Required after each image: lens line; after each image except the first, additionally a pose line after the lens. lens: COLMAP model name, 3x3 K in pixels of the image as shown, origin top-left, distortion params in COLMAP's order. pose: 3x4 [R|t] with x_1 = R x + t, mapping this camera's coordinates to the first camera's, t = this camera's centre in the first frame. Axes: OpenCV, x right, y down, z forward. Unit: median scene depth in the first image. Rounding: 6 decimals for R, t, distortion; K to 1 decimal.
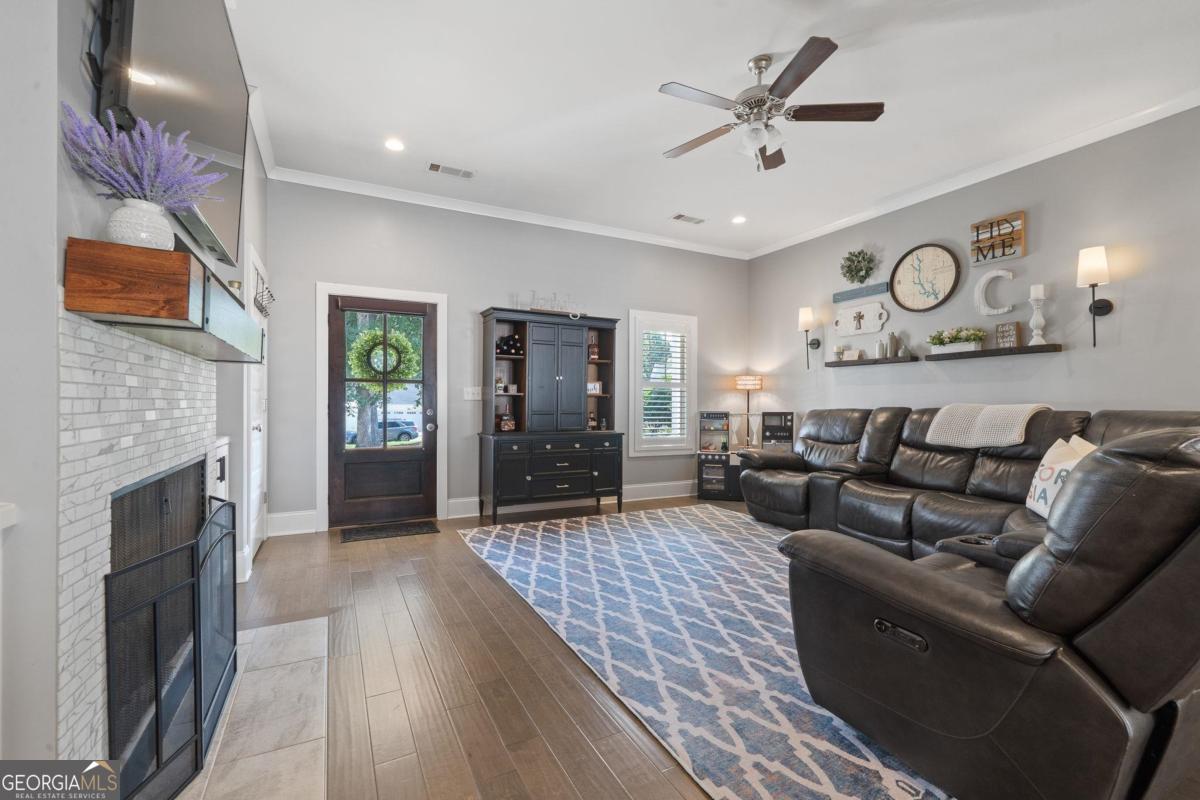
lens RADIAL K [[509.4, 0, 579.5], [0, 509.4, 406.1], [0, 0, 1]] dist [0.001608, 0.000202]
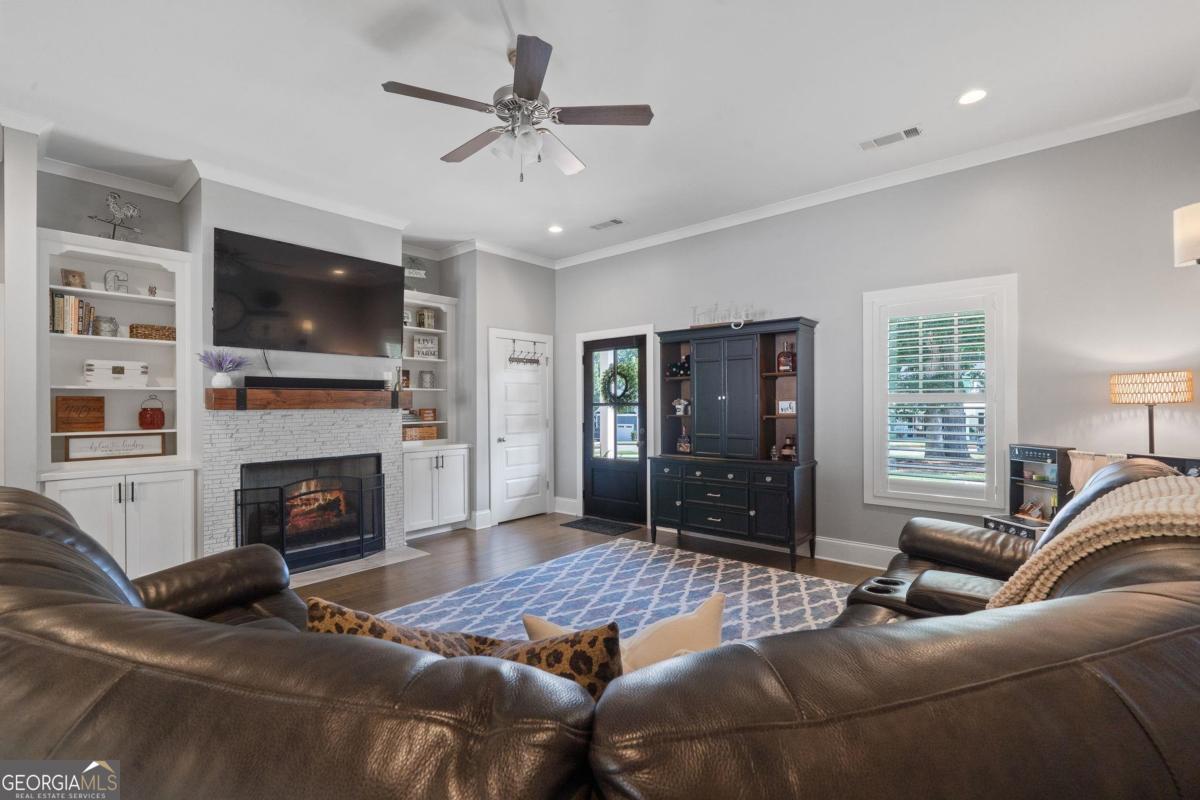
lens RADIAL K [[509.4, 0, 579.5], [0, 509.4, 406.1], [0, 0, 1]] dist [0.001608, 0.000202]
pose [[0.390408, -0.007195, -0.920614, 0.746542], [0.005363, 0.999970, -0.005541, -0.040446], [0.920626, -0.002774, 0.390435, 0.463557]]
